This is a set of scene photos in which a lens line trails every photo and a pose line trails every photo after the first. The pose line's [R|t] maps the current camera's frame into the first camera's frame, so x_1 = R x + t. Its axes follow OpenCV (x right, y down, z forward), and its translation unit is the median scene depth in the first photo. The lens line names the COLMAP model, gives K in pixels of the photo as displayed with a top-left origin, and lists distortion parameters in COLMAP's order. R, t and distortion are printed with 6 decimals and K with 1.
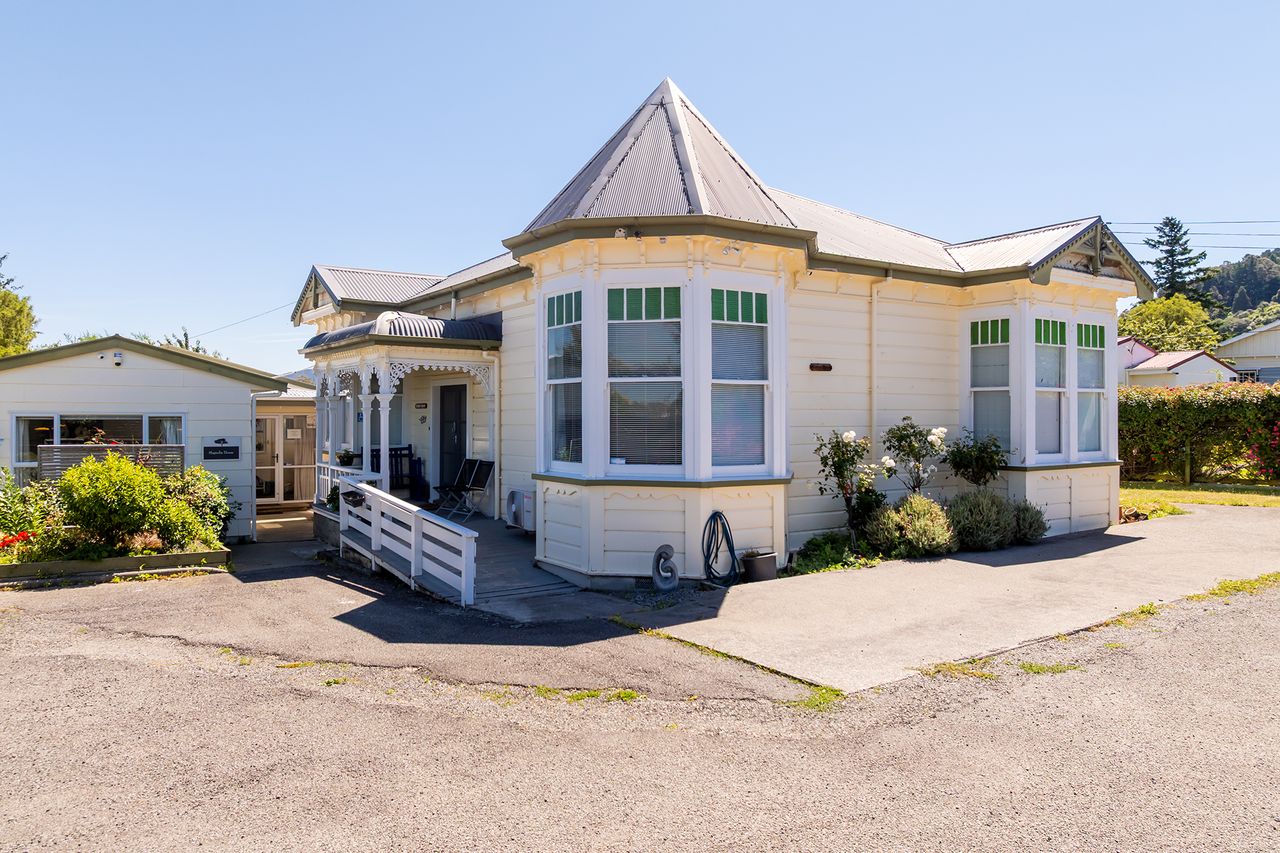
lens RADIAL K [[905.2, 0, 640.5], [0, 905.2, 412.1], [0, 0, 1]] dist [-0.037966, -0.002857]
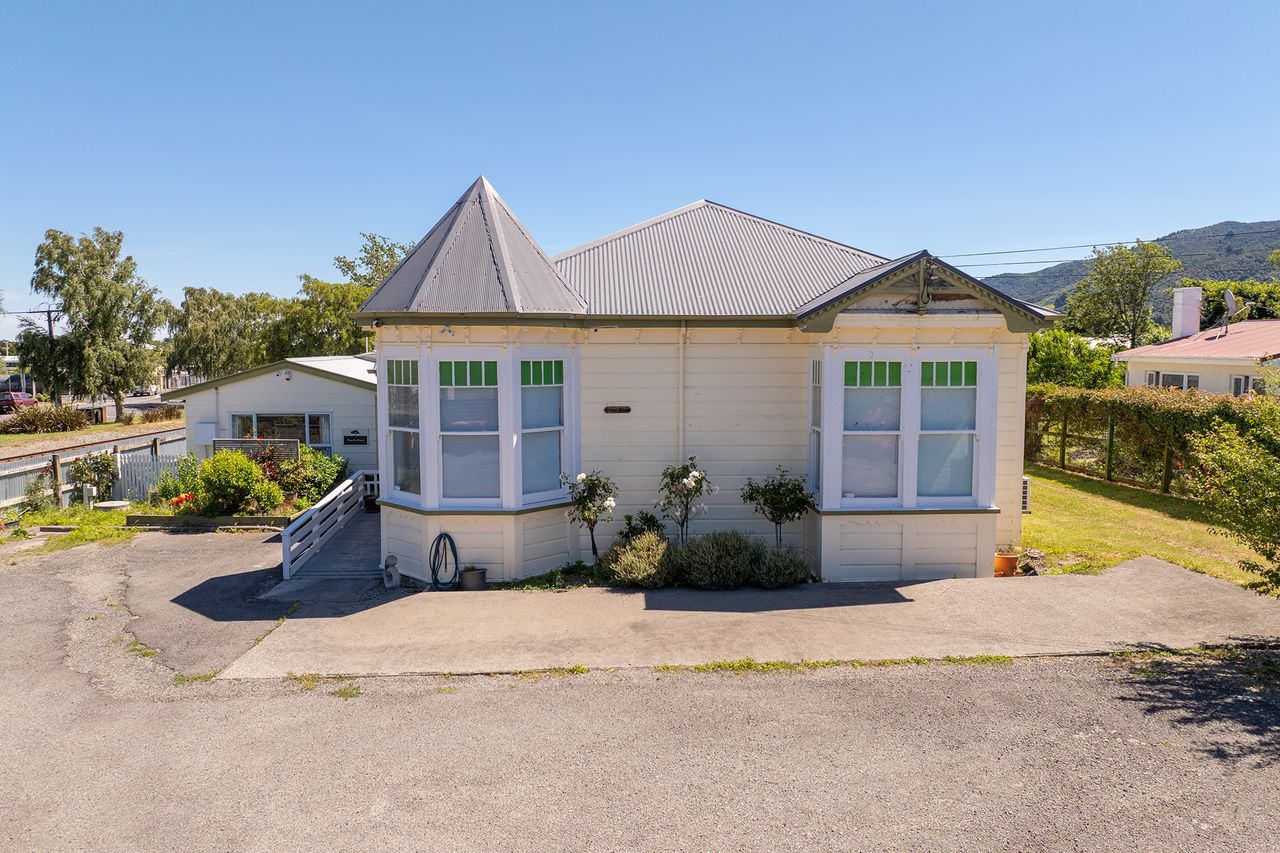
lens RADIAL K [[905.2, 0, 640.5], [0, 905.2, 412.1], [0, 0, 1]] dist [-0.037966, -0.002857]
pose [[0.854551, 0.038155, -0.517964, 0.890206], [0.001302, 0.997137, 0.075601, -0.145077], [0.519366, -0.065279, 0.852055, 0.044354]]
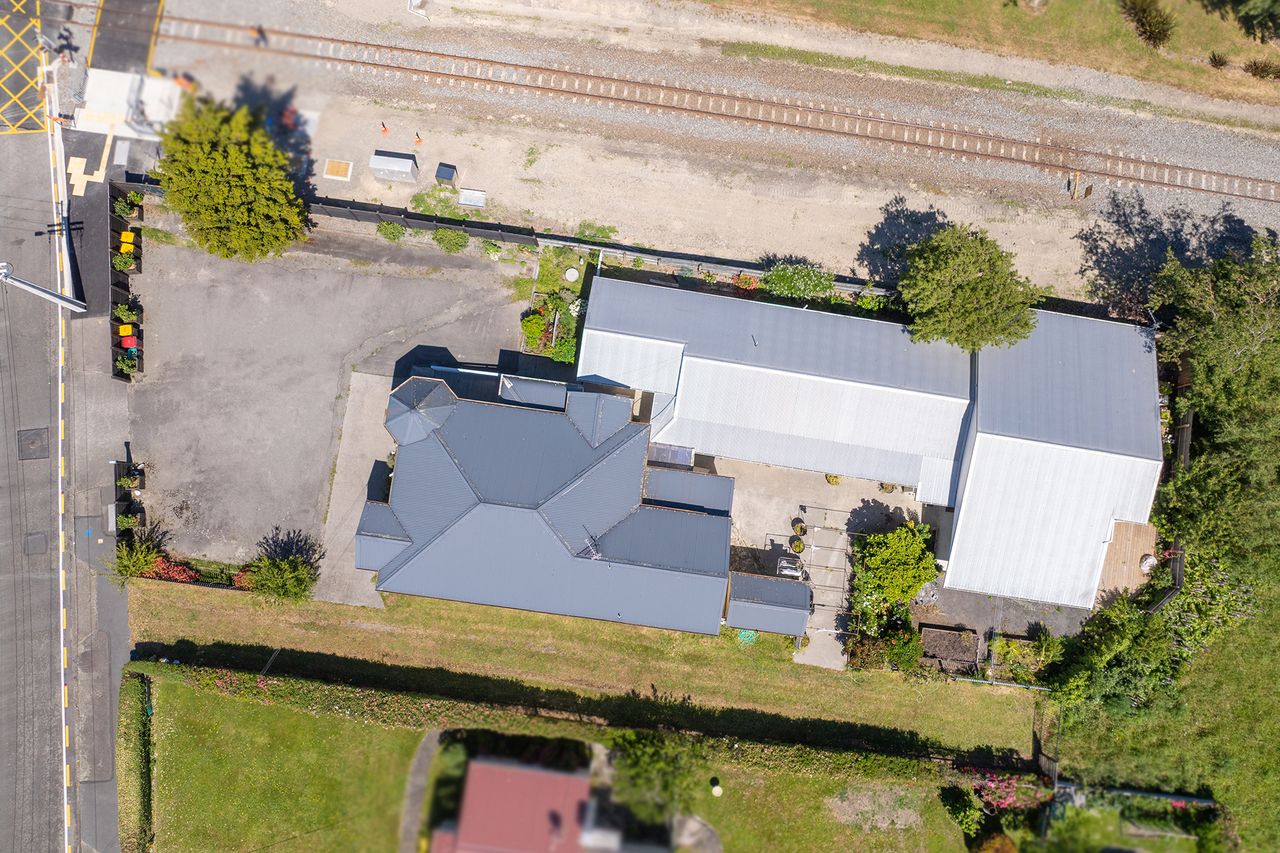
lens RADIAL K [[905.2, 0, 640.5], [0, 905.2, 412.1], [0, 0, 1]] dist [-0.037966, -0.002857]
pose [[-0.659746, 0.746510, -0.086363, -0.285836], [-0.011844, 0.104578, 0.994446, -4.278763], [0.751396, 0.657104, -0.060153, 2.012076]]
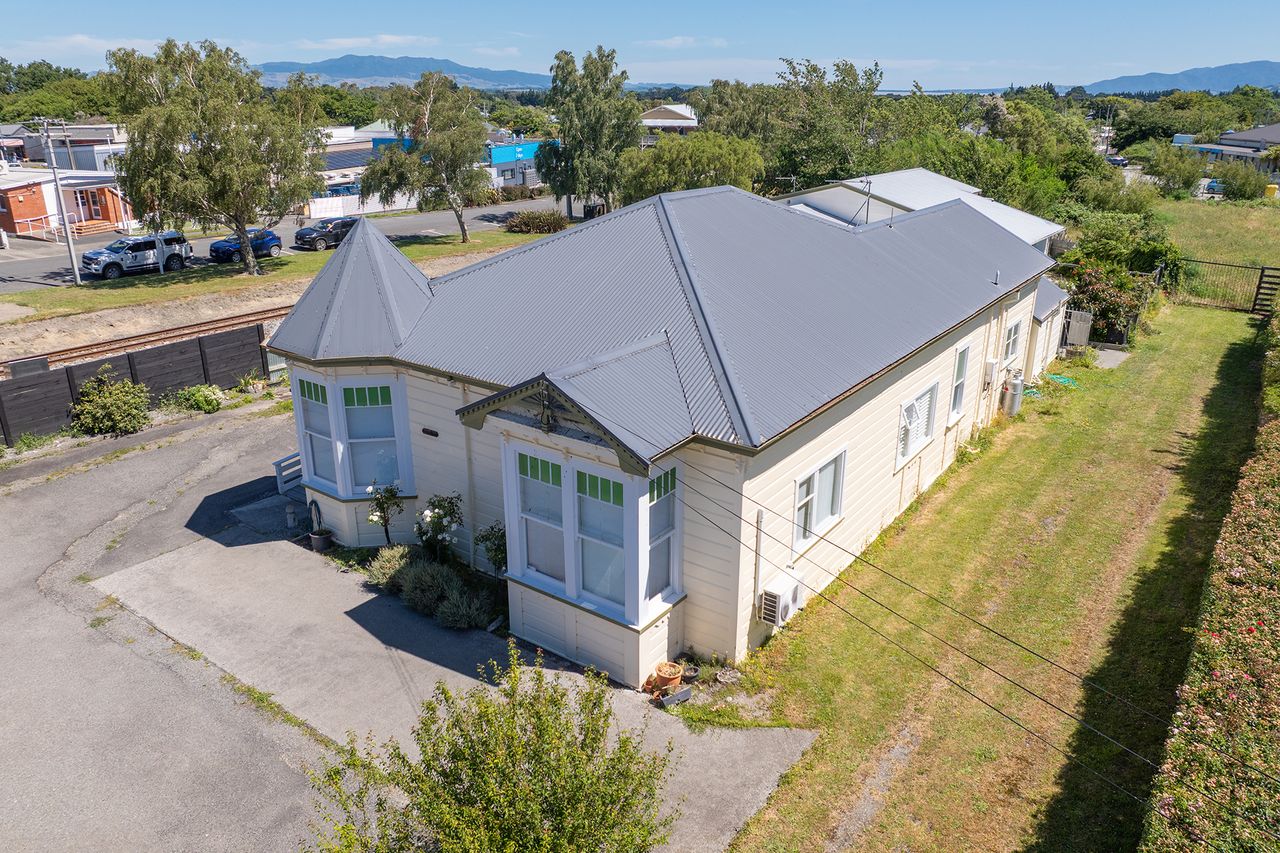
lens RADIAL K [[905.2, 0, 640.5], [0, 905.2, 412.1], [0, 0, 1]] dist [-0.037966, -0.002857]
pose [[0.348491, 0.317967, -0.881732, 1.616468], [0.000189, 0.940679, 0.339299, -0.581752], [0.937312, -0.118409, 0.327758, 0.933402]]
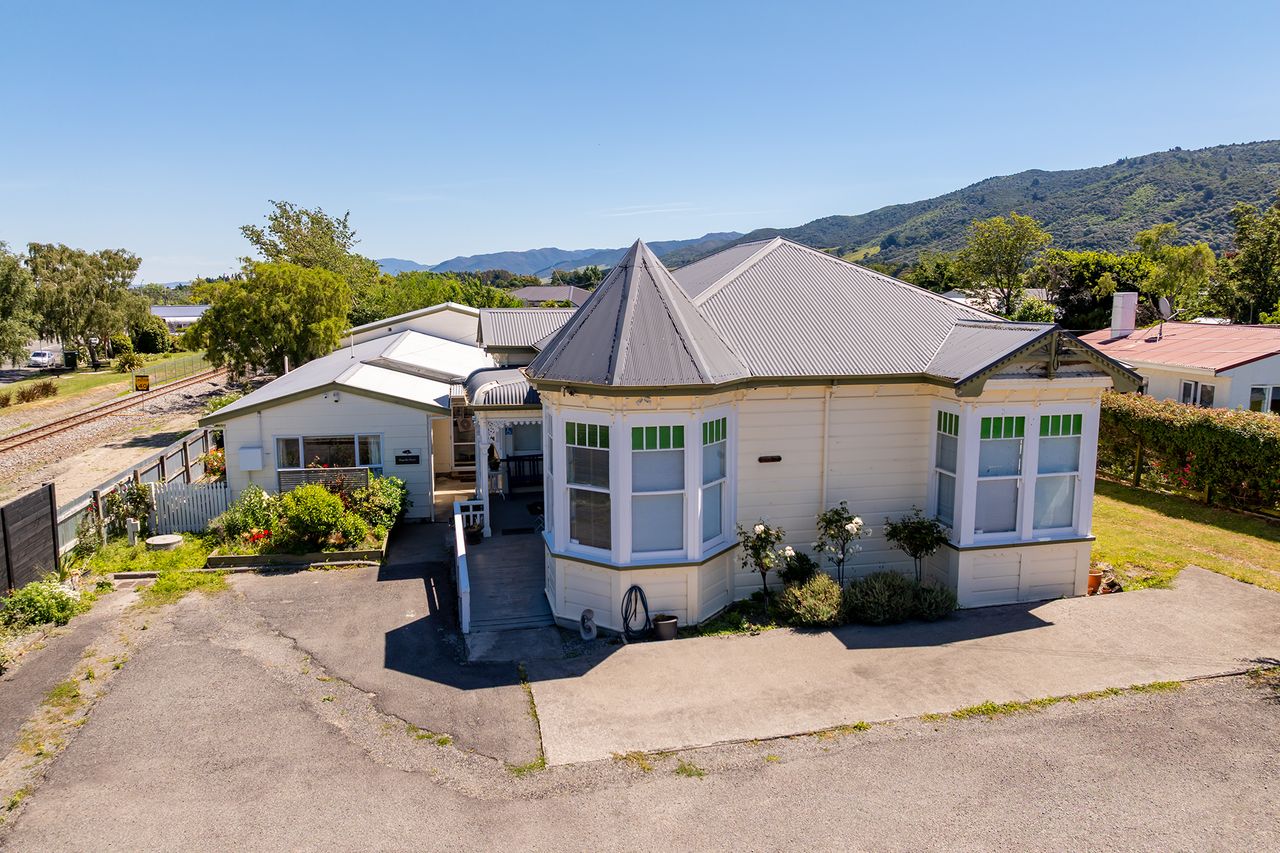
lens RADIAL K [[905.2, 0, 640.5], [0, 905.2, 412.1], [0, 0, 1]] dist [-0.037966, -0.002857]
pose [[0.932686, 0.050714, -0.357107, 0.517342], [0.000519, 0.989876, 0.141932, -0.316956], [0.360689, -0.132563, 0.923217, -0.225081]]
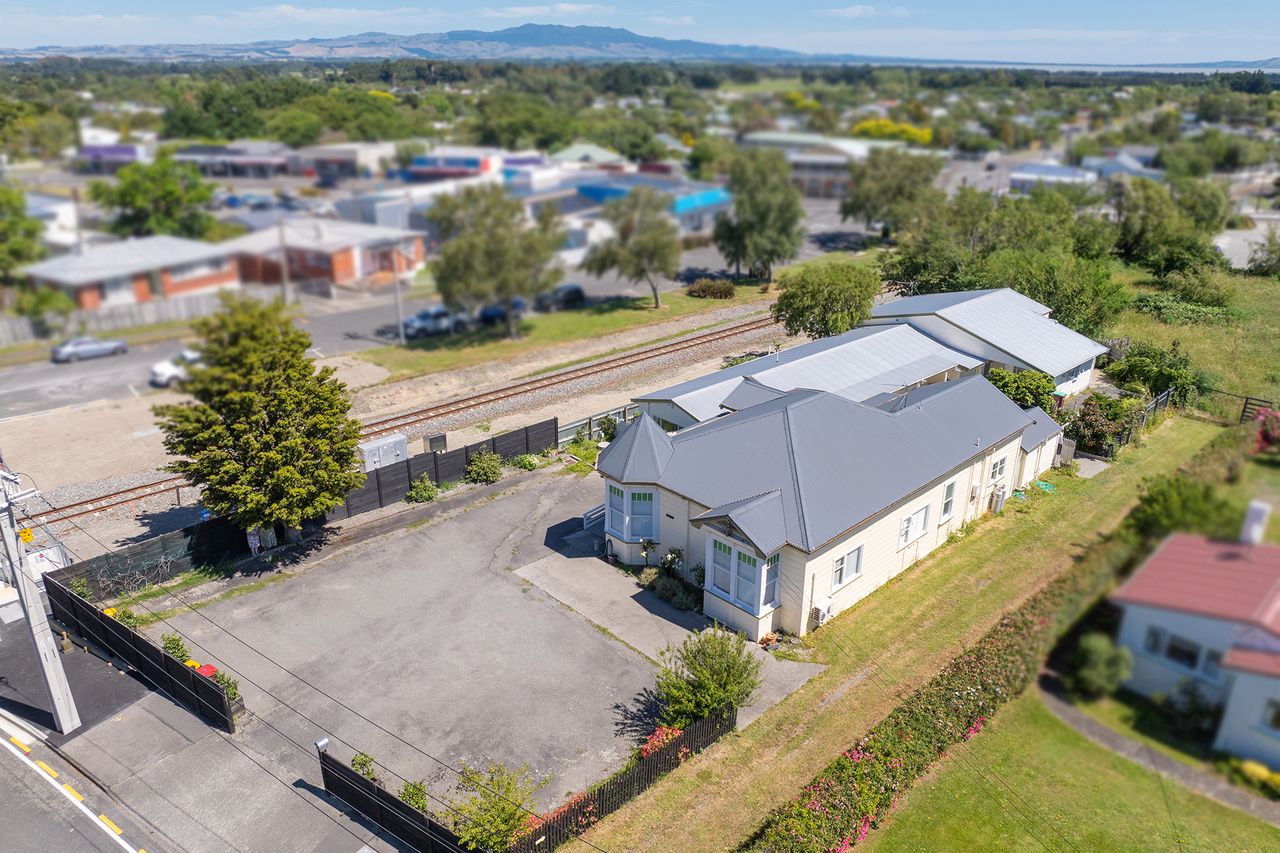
lens RADIAL K [[905.2, 0, 640.5], [0, 905.2, 412.1], [0, 0, 1]] dist [-0.037966, -0.002857]
pose [[0.175255, 0.362300, -0.915437, 2.962095], [-0.003217, 0.930033, 0.367461, -1.555336], [0.984518, -0.061454, 0.164158, 0.491112]]
